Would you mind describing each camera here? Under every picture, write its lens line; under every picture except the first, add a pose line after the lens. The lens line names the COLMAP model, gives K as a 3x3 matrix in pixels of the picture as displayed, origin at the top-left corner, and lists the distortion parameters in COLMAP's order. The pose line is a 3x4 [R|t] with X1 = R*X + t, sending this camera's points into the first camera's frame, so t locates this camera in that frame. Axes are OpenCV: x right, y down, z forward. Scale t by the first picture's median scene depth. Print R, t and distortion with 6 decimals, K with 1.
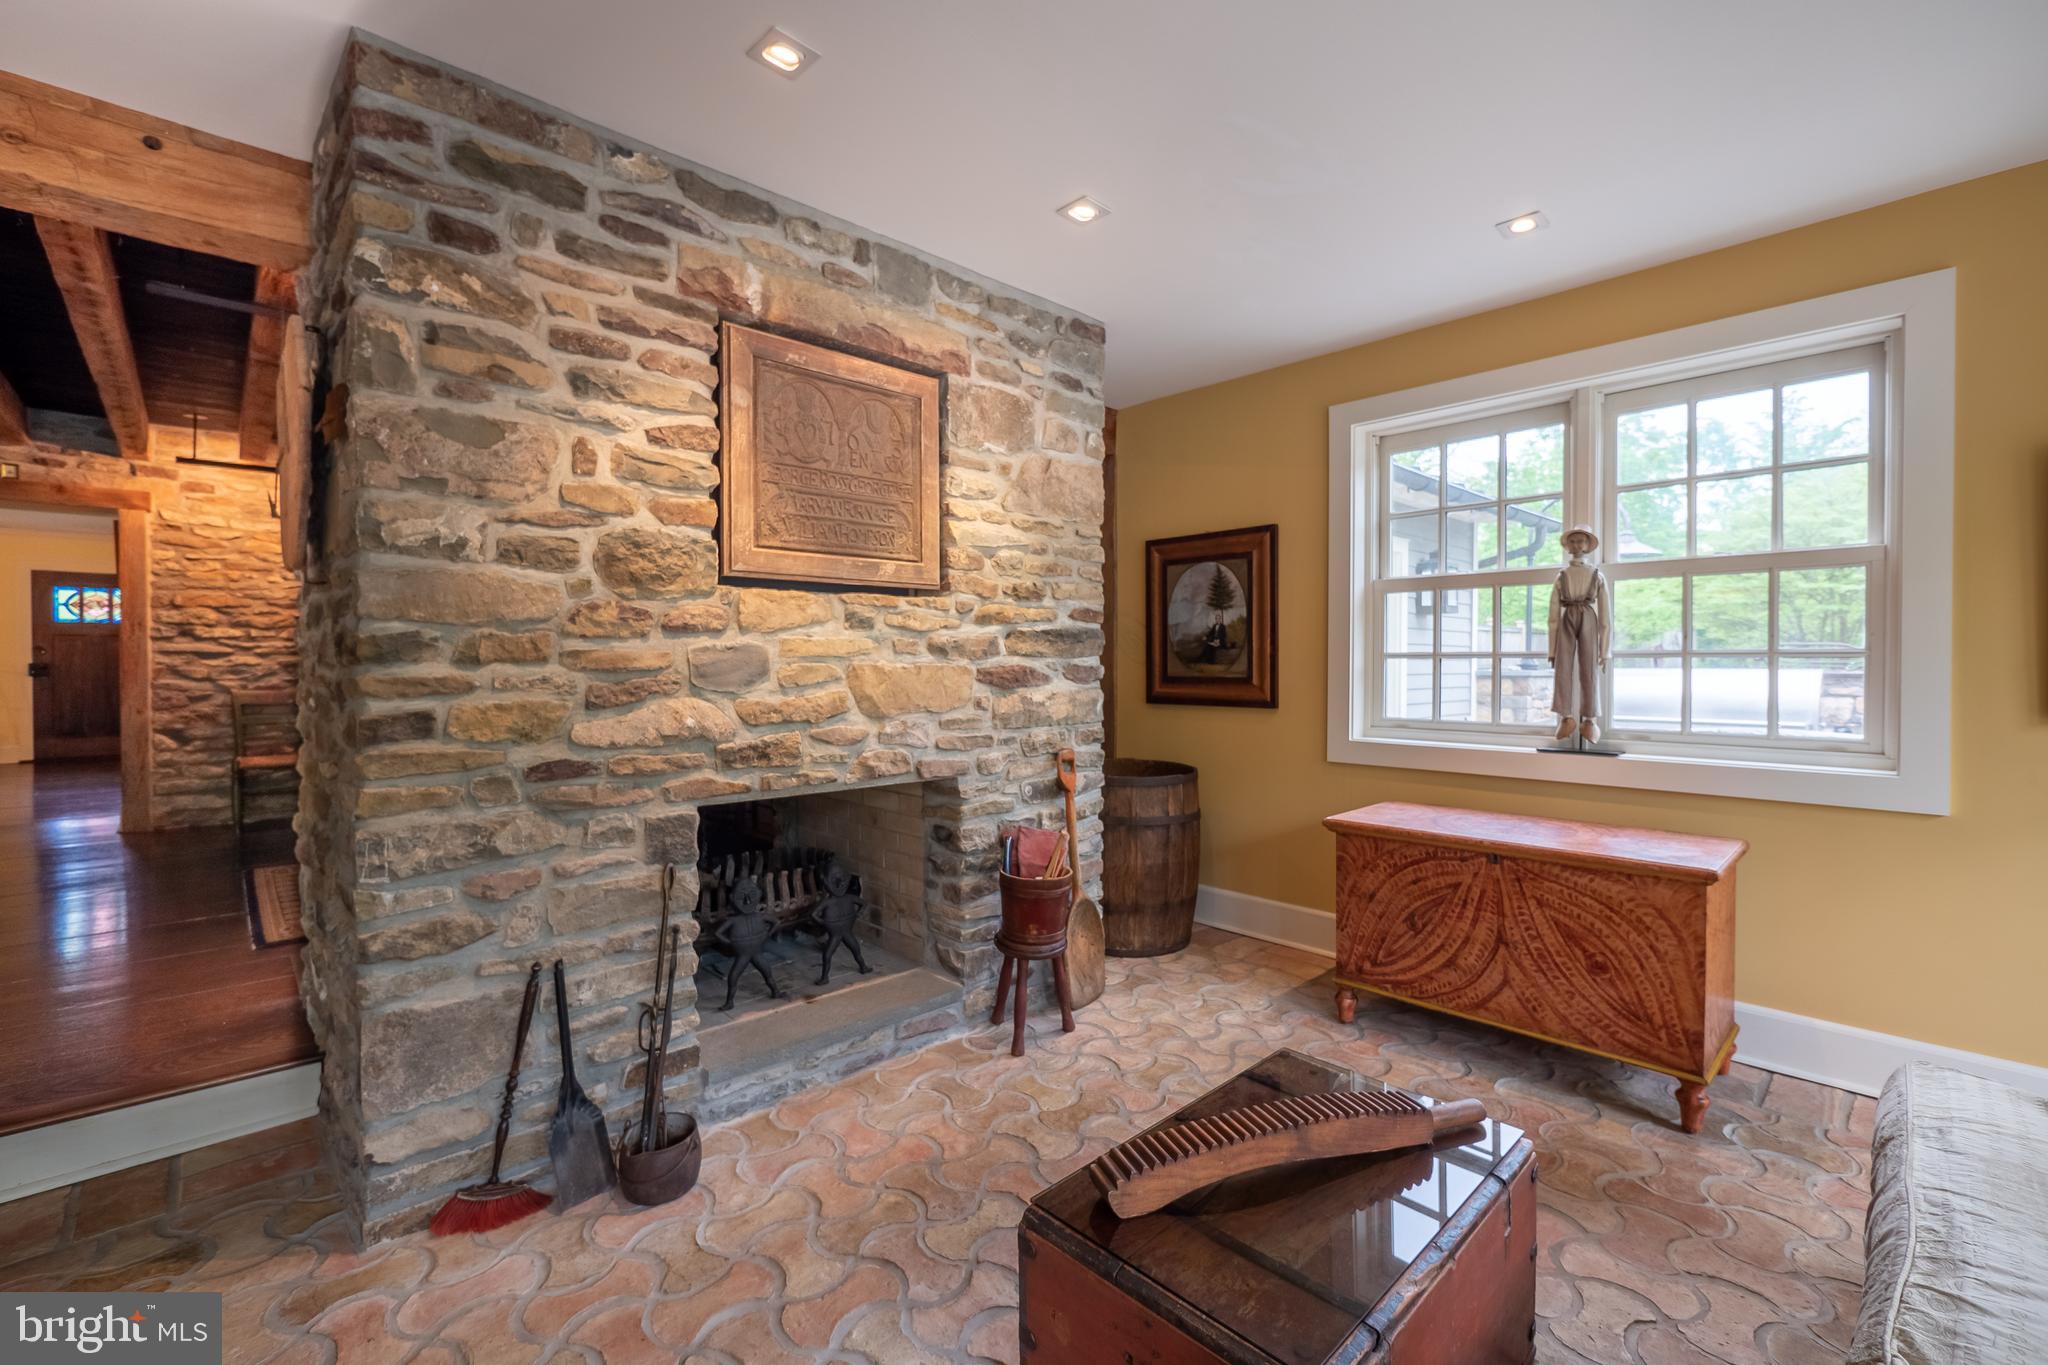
lens RADIAL K [[873.2, 0, 1016.7], [0, 873.2, 677.7], [0, 0, 1]] dist [-0.000732, -0.000094]
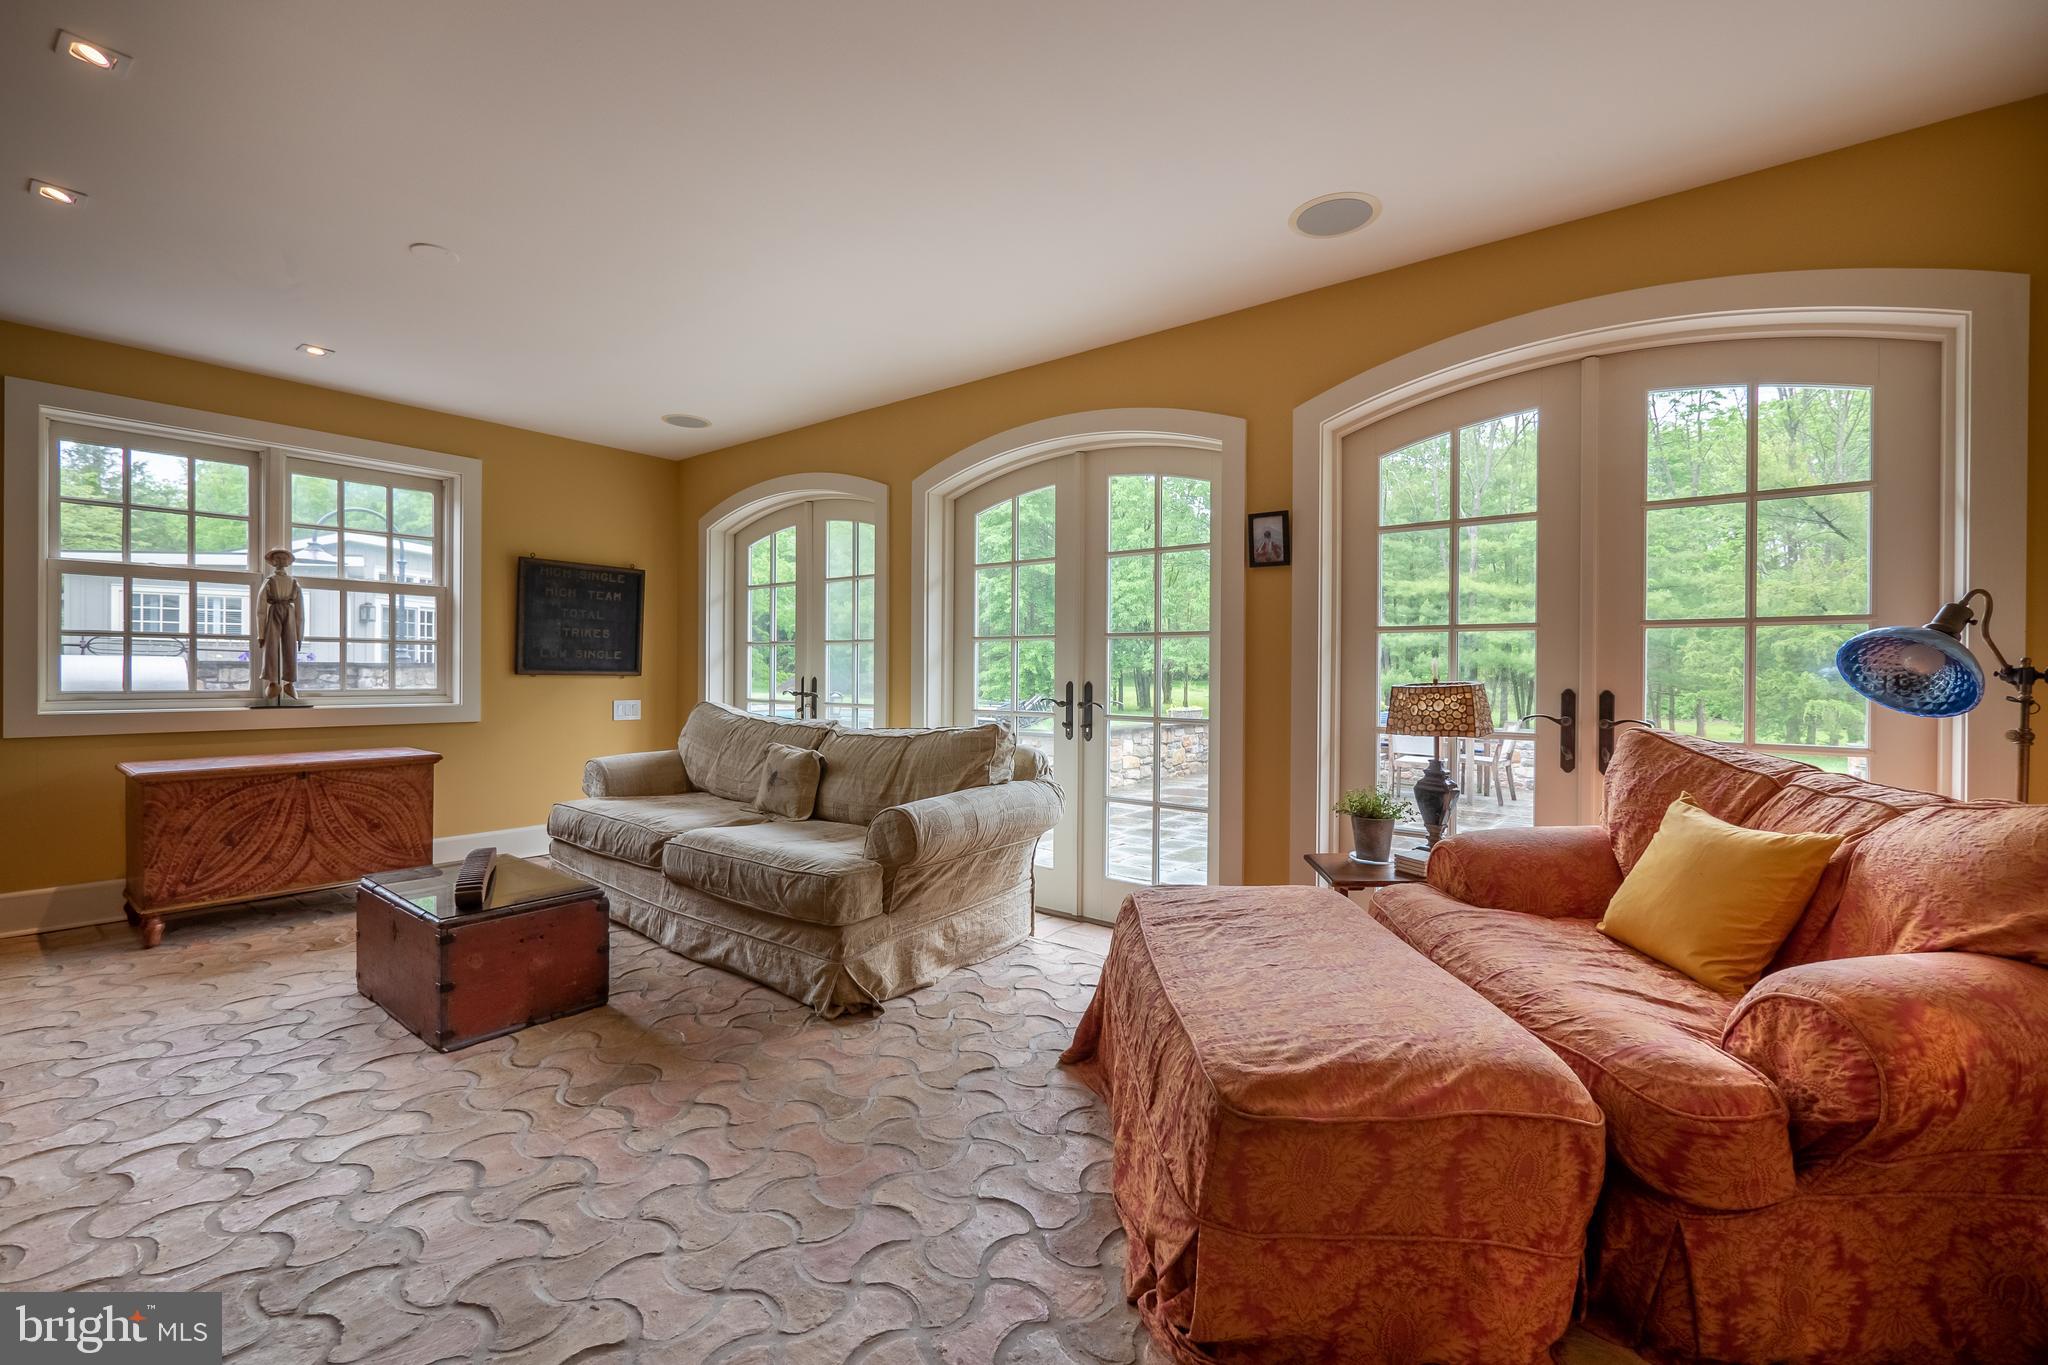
lens RADIAL K [[873.2, 0, 1016.7], [0, 873.2, 677.7], [0, 0, 1]] dist [-0.000732, -0.000094]
pose [[-0.146350, -0.010169, 0.989181, -1.036491], [0.007809, 0.999904, 0.011435, 0.034541], [-0.989202, 0.009398, -0.146257, 0.026644]]
